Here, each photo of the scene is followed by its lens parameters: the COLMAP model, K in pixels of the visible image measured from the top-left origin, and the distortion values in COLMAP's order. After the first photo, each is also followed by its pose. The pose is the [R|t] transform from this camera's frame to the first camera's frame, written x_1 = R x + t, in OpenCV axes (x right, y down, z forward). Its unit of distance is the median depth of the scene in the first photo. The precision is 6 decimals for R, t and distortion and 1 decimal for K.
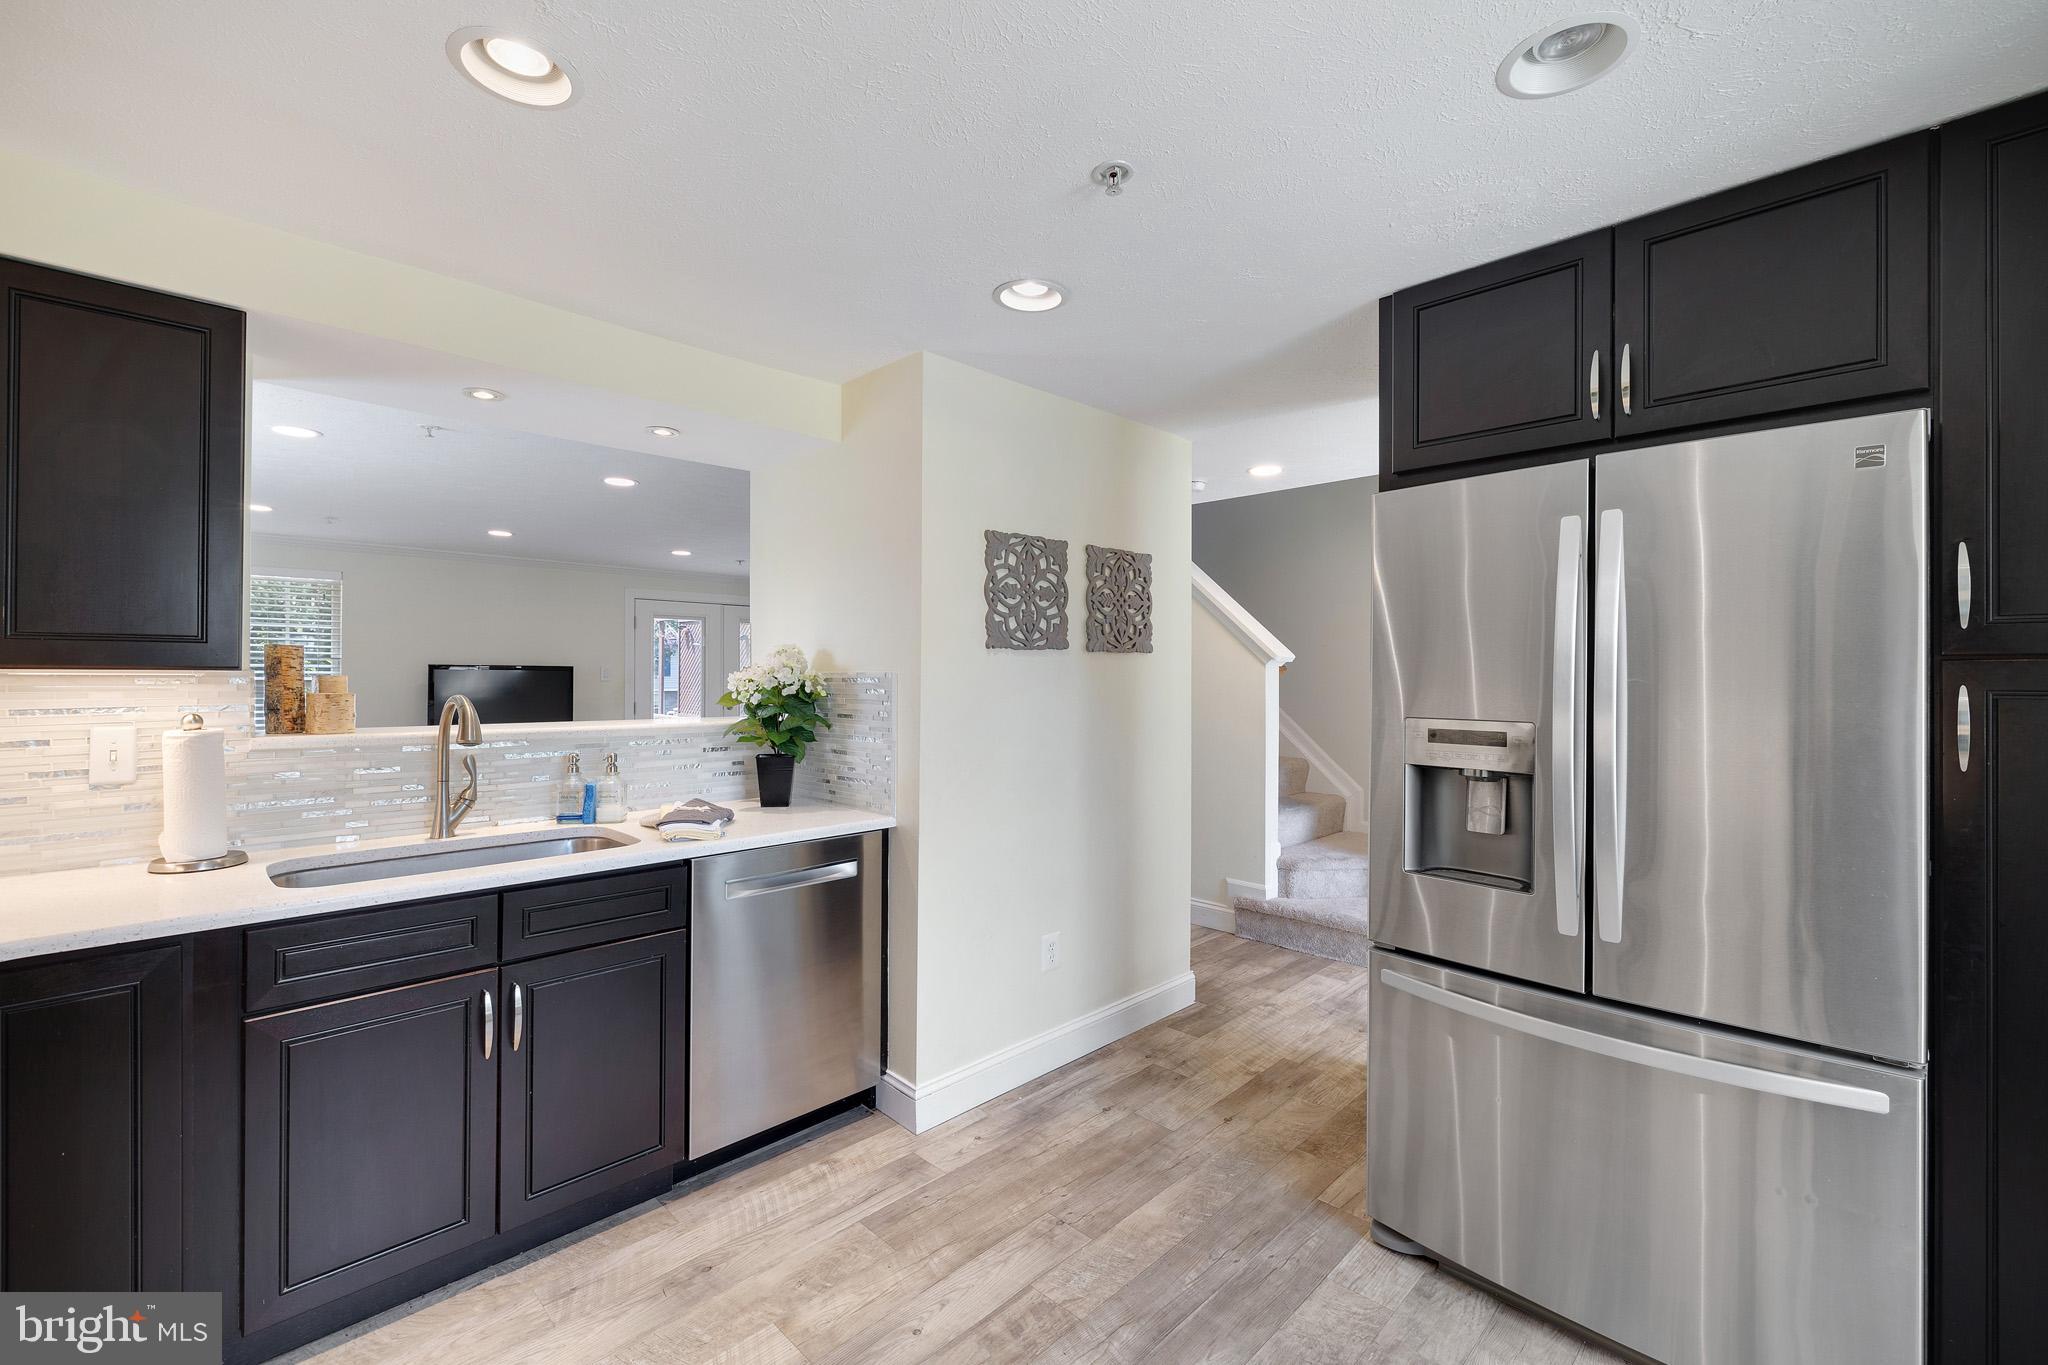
lens RADIAL K [[856.7, 0, 1021.8], [0, 856.7, 674.1], [0, 0, 1]] dist [-0.003993, 0.000276]
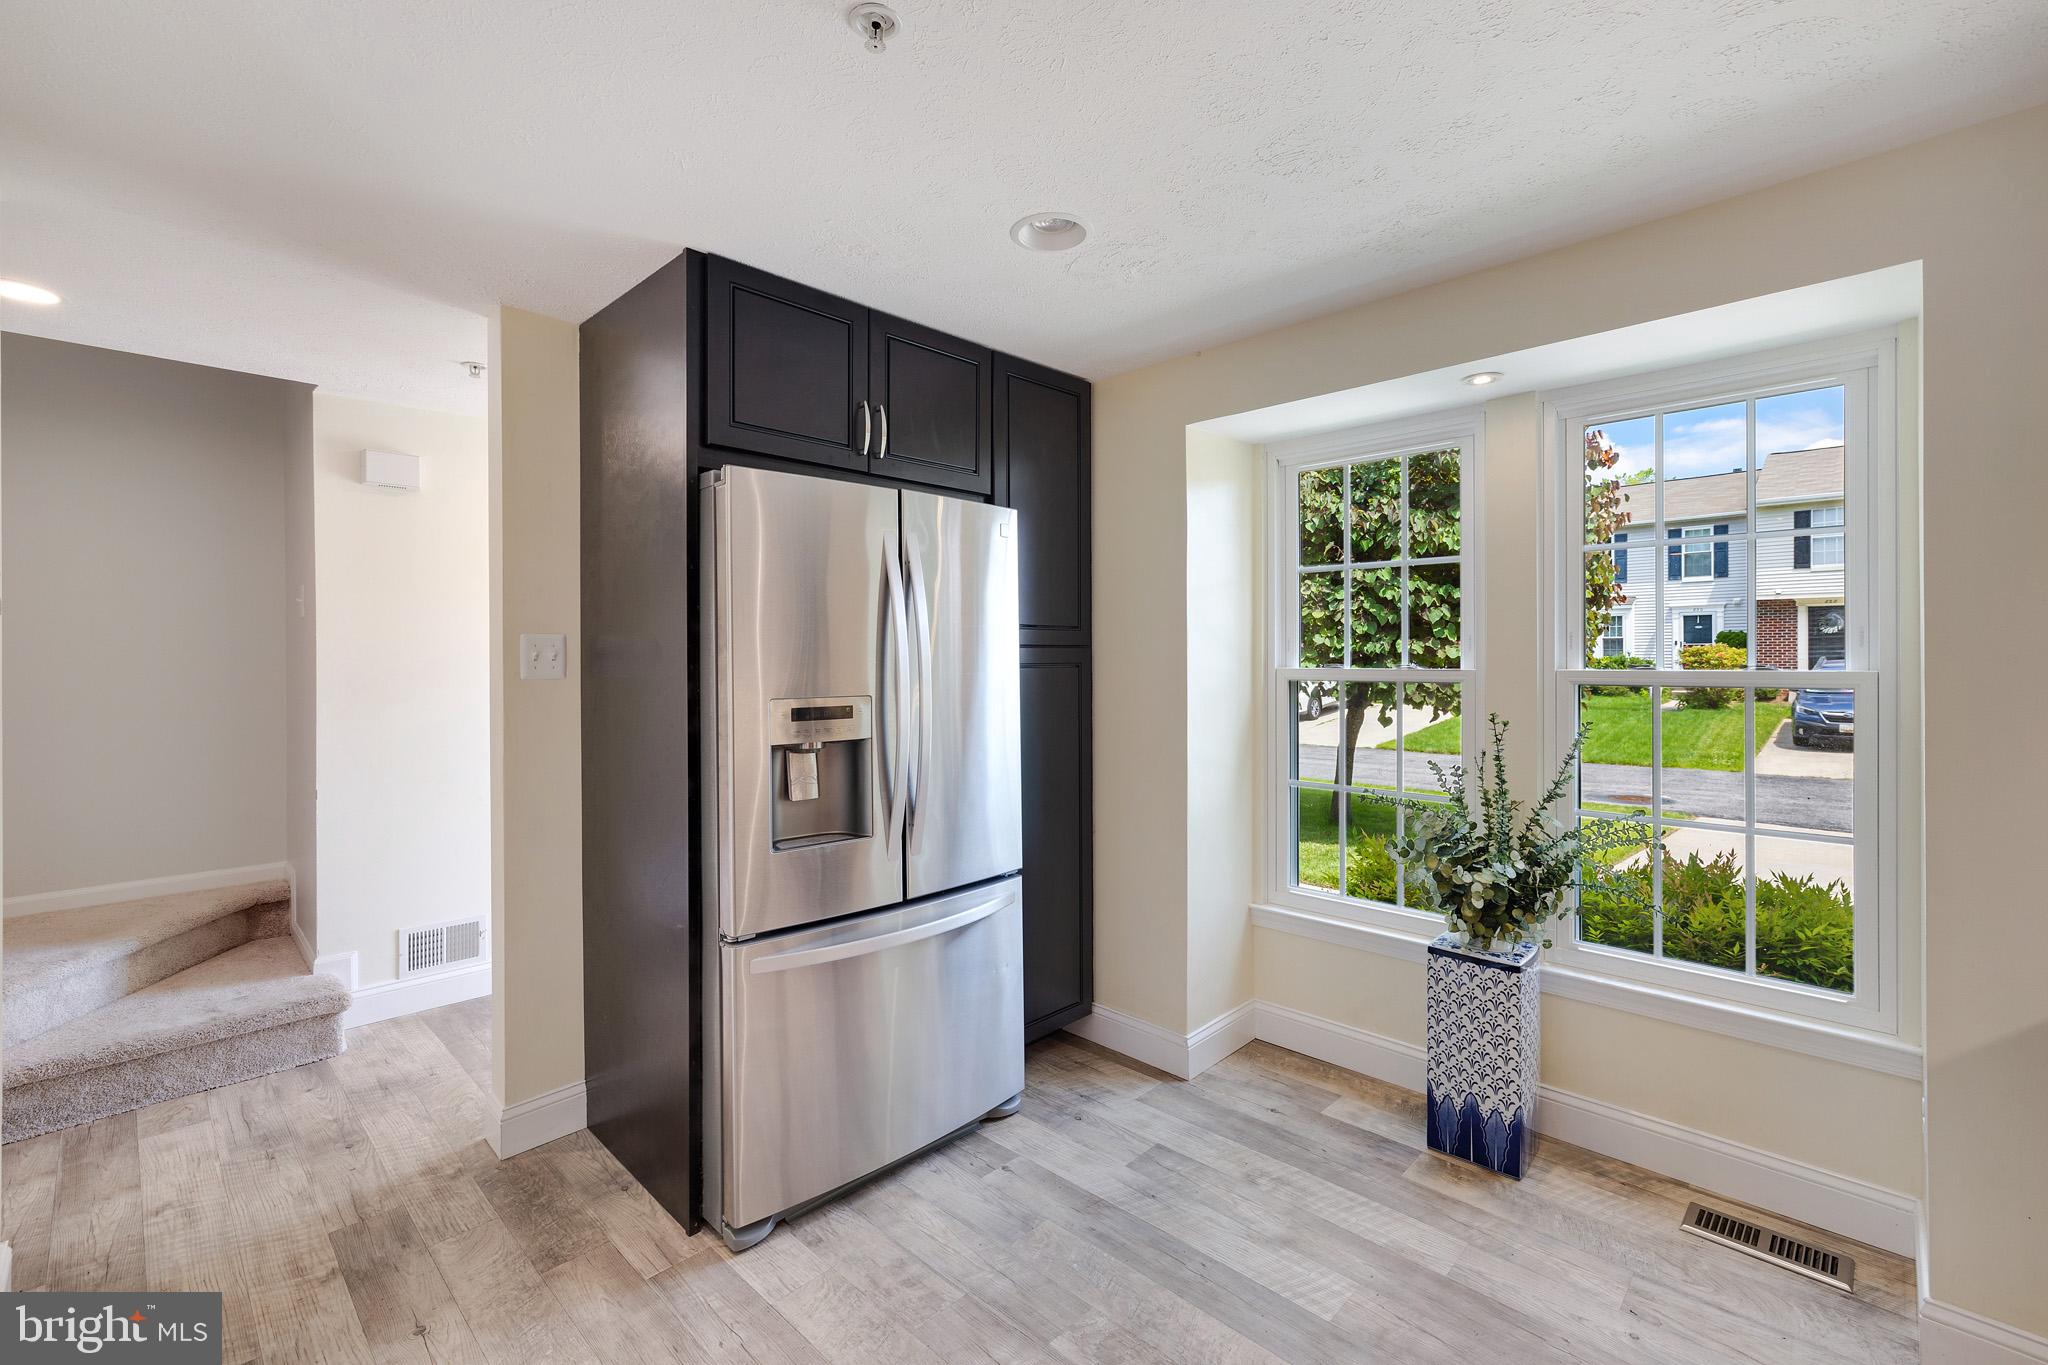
lens RADIAL K [[856.7, 0, 1027.9], [0, 856.7, 667.3], [0, 0, 1]] dist [-0.003993, 0.000276]
pose [[-0.007136, -0.013159, 0.999888, -0.327235], [0.003789, 0.999906, 0.013186, -0.000140], [-0.999967, 0.003883, -0.007086, 0.416786]]
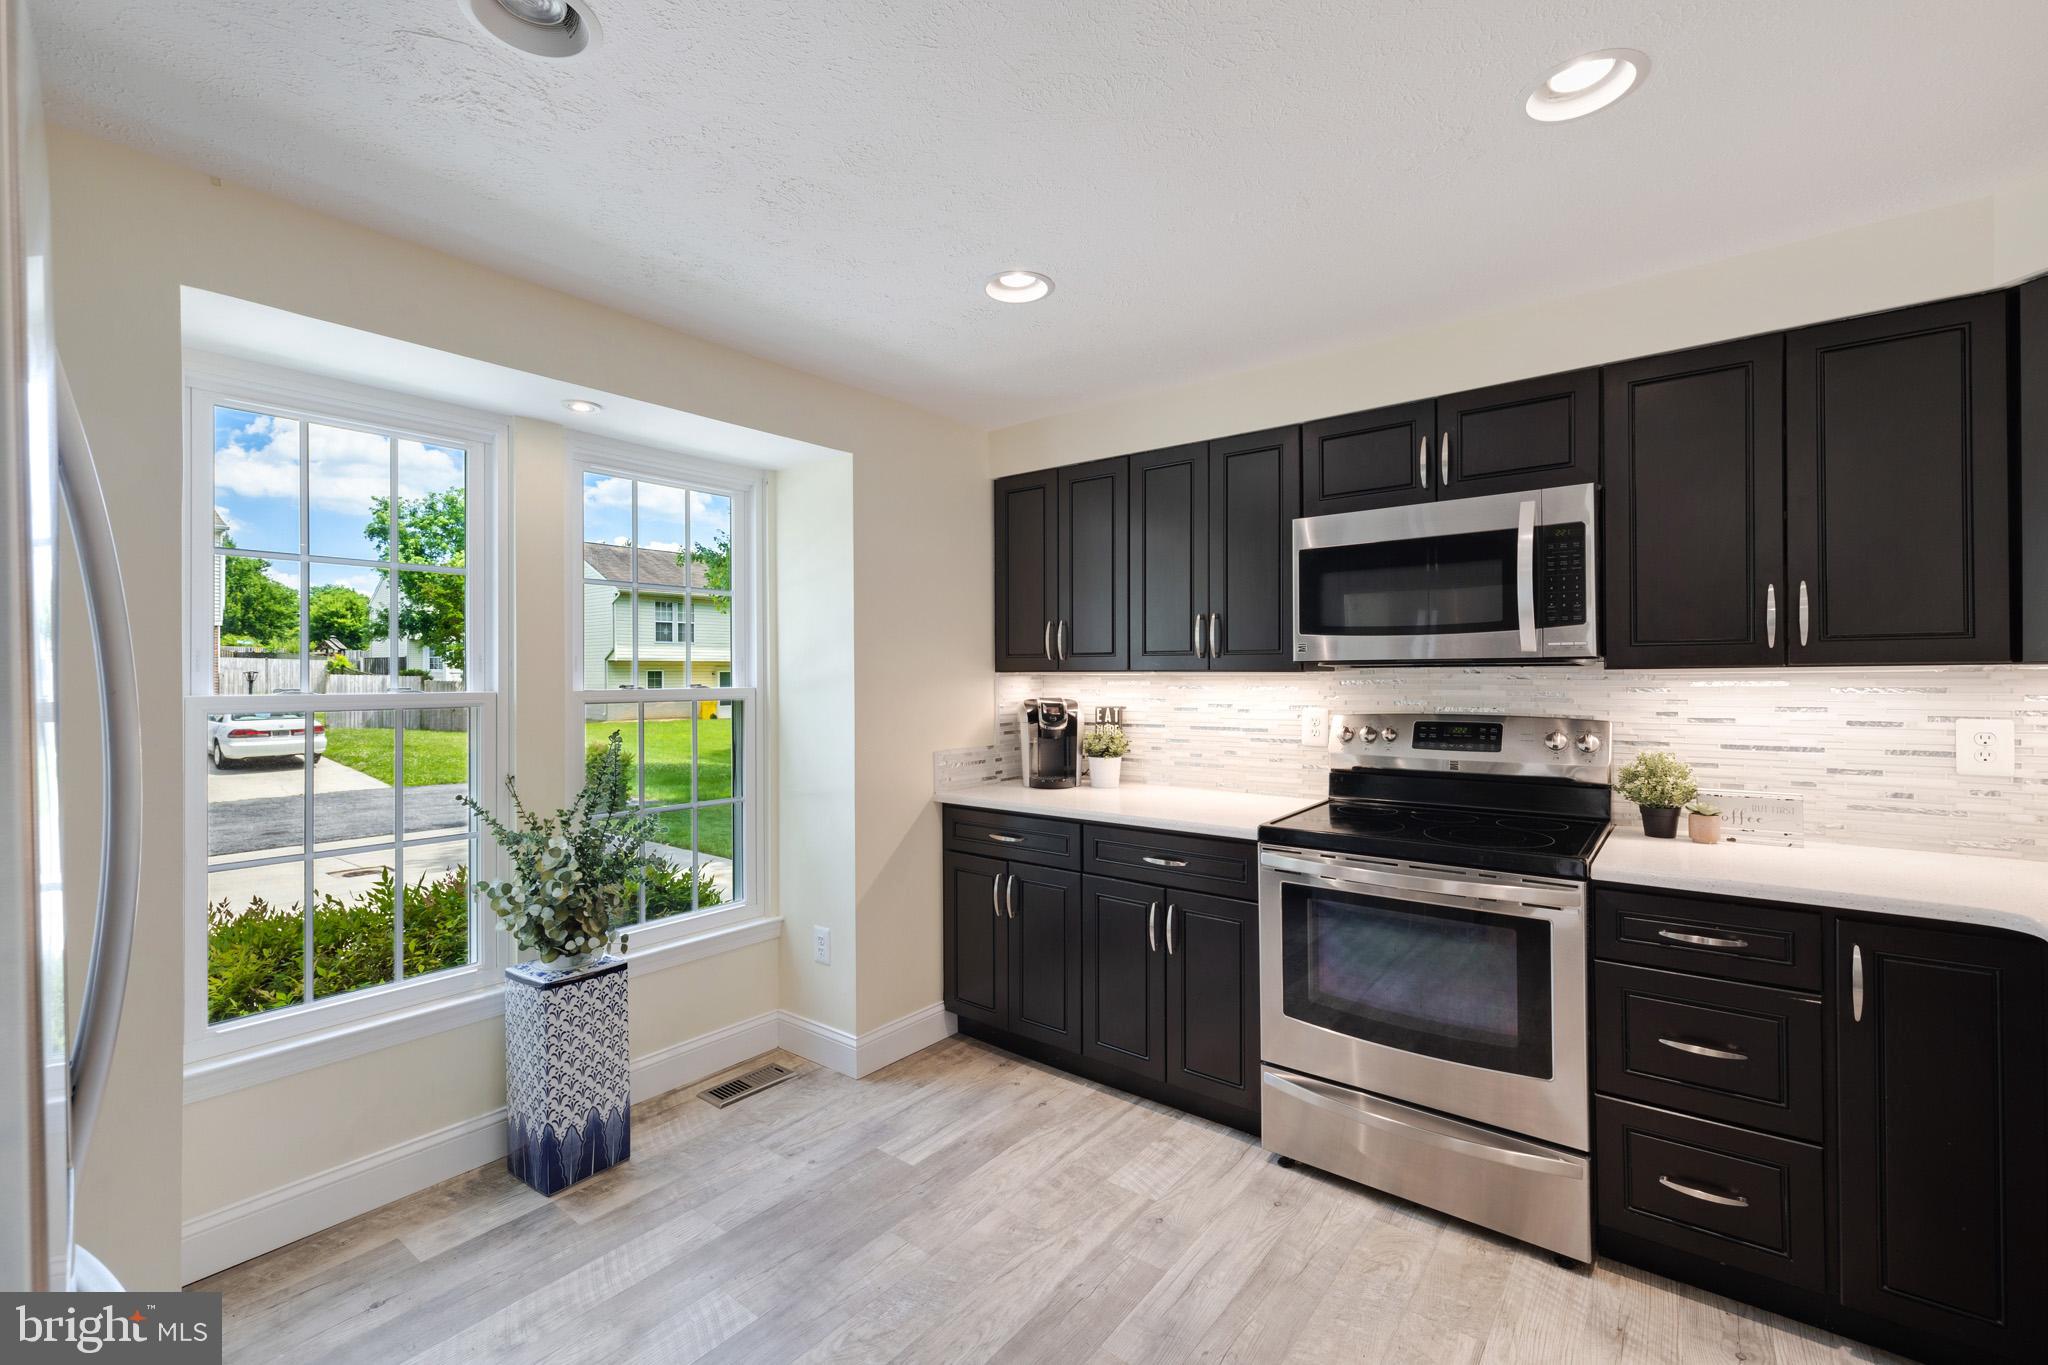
lens RADIAL K [[856.7, 0, 1004.7], [0, 856.7, 682.5], [0, 0, 1]] dist [-0.003993, 0.000276]
pose [[-0.996014, 0.003303, -0.089141, 0.240689], [0.002782, 0.999978, 0.005960, 0.003552], [0.089158, 0.005688, -0.996001, 0.925143]]
